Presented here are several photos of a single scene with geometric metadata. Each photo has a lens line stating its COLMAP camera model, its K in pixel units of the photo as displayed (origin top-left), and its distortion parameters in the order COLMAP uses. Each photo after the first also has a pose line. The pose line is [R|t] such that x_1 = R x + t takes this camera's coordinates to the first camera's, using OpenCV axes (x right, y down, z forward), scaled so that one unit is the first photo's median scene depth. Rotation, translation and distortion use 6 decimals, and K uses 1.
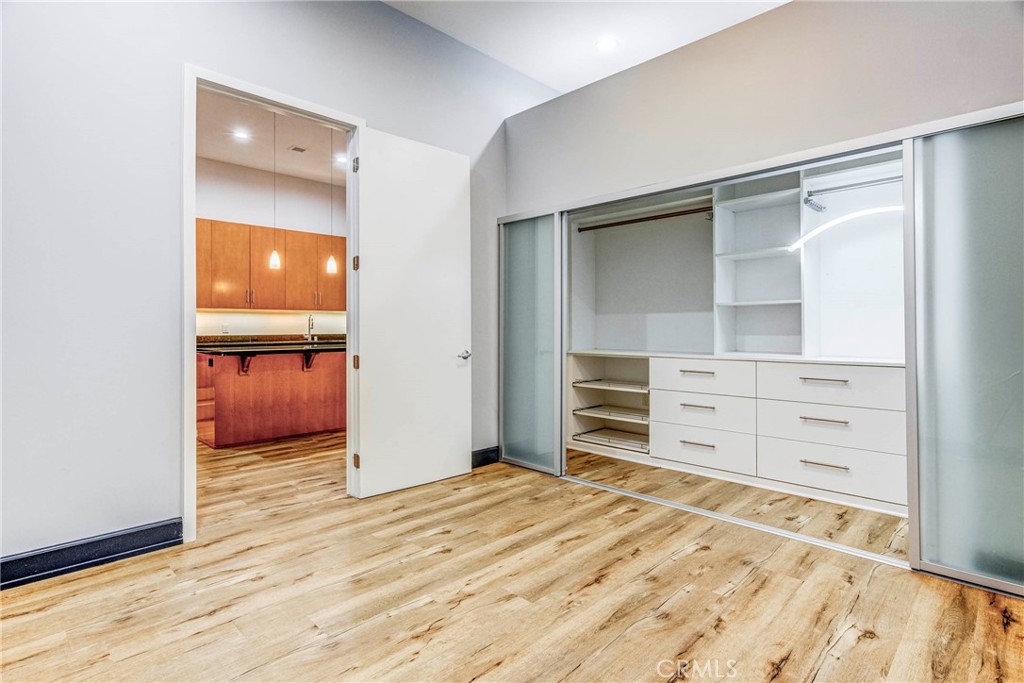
lens RADIAL K [[518.3, 0, 507.8], [0, 518.3, 337.6], [0, 0, 1]] dist [-0.000941, 0.000435]
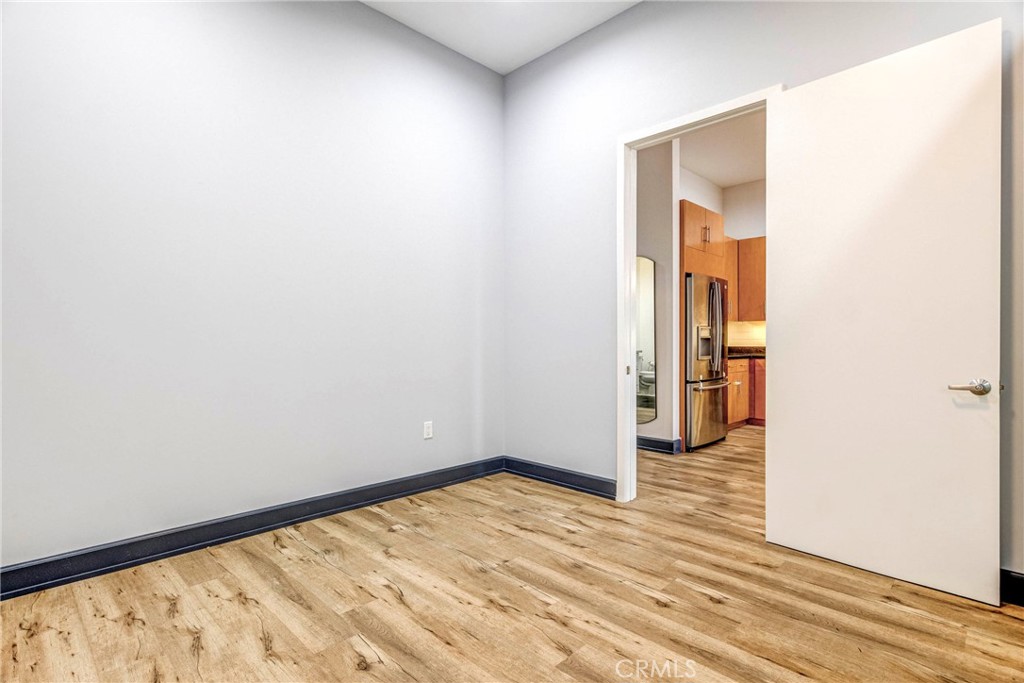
lens RADIAL K [[525.2, 0, 529.3], [0, 525.2, 342.5], [0, 0, 1]] dist [0.000524, 0.000954]
pose [[-0.001071, 0.005785, -0.999983, 0.693480], [-0.017810, 0.999825, 0.005803, -0.014819], [0.999841, 0.017816, -0.000968, 0.732168]]
